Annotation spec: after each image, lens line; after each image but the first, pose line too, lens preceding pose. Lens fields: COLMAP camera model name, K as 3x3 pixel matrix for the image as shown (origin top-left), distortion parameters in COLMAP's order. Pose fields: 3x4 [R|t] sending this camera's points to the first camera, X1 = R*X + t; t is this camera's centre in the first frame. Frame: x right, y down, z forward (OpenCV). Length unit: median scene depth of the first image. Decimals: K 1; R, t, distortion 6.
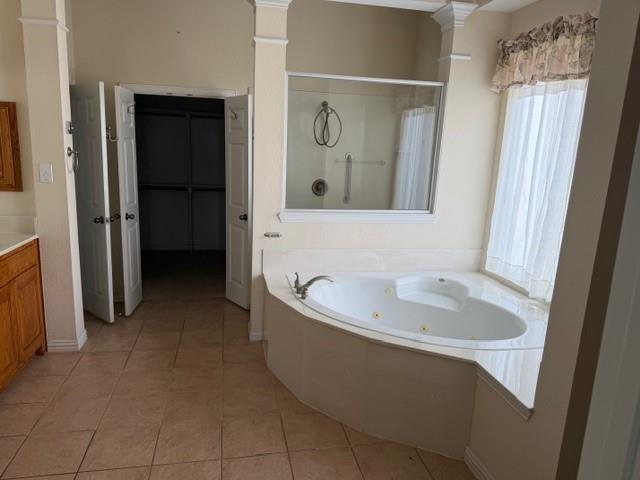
lens RADIAL K [[474.4, 0, 319.6], [0, 474.4, 246.8], [0, 0, 1]] dist [0.002293, 0.001467]
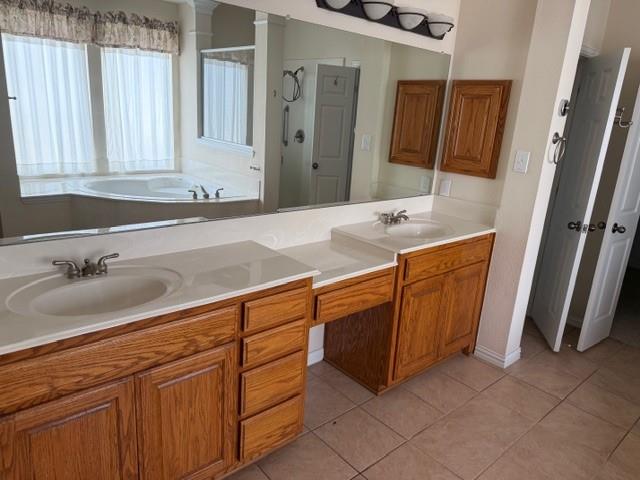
lens RADIAL K [[451.6, 0, 318.2], [0, 451.6, 238.2], [0, 0, 1]] dist [0.047213, -0.068311]
pose [[0.499861, 0.223849, -0.836678, -0.040717], [-0.218917, 0.967310, 0.128010, -0.044645], [0.837982, 0.119176, 0.532525, 0.266107]]
